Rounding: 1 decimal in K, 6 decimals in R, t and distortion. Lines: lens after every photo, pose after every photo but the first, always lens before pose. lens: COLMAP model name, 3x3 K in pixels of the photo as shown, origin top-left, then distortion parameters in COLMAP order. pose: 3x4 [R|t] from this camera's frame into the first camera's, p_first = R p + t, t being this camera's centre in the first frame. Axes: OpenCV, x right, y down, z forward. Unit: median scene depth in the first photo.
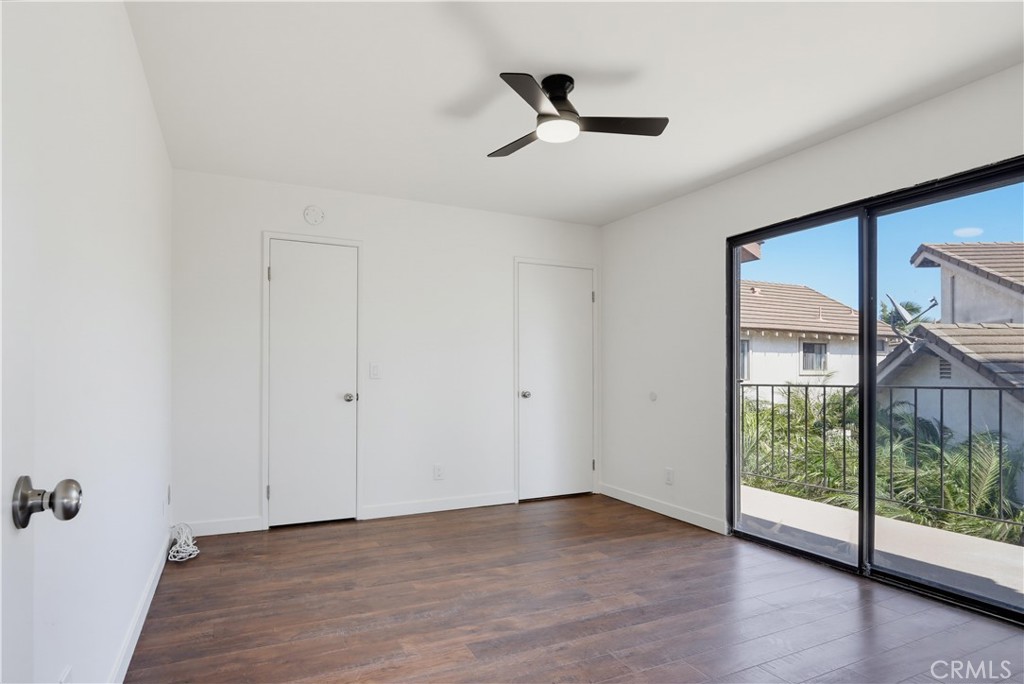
lens RADIAL K [[570.5, 0, 511.2], [0, 570.5, 374.7], [0, 0, 1]] dist [-0.003014, 0.000133]
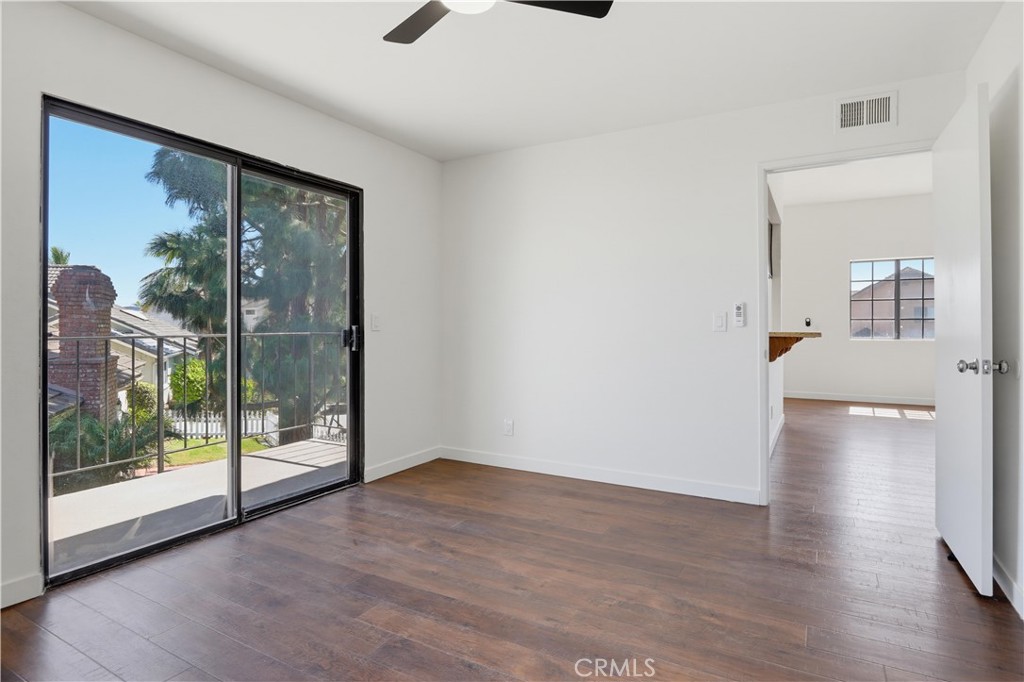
lens RADIAL K [[539.6, 0, 510.2], [0, 539.6, 324.4], [0, 0, 1]] dist [-0.001662, -0.000361]
pose [[-0.554739, 0.003343, 0.832017, -0.485901], [-0.002575, 0.999980, -0.005735, 0.003745], [-0.832020, -0.005324, -0.554720, 1.232200]]
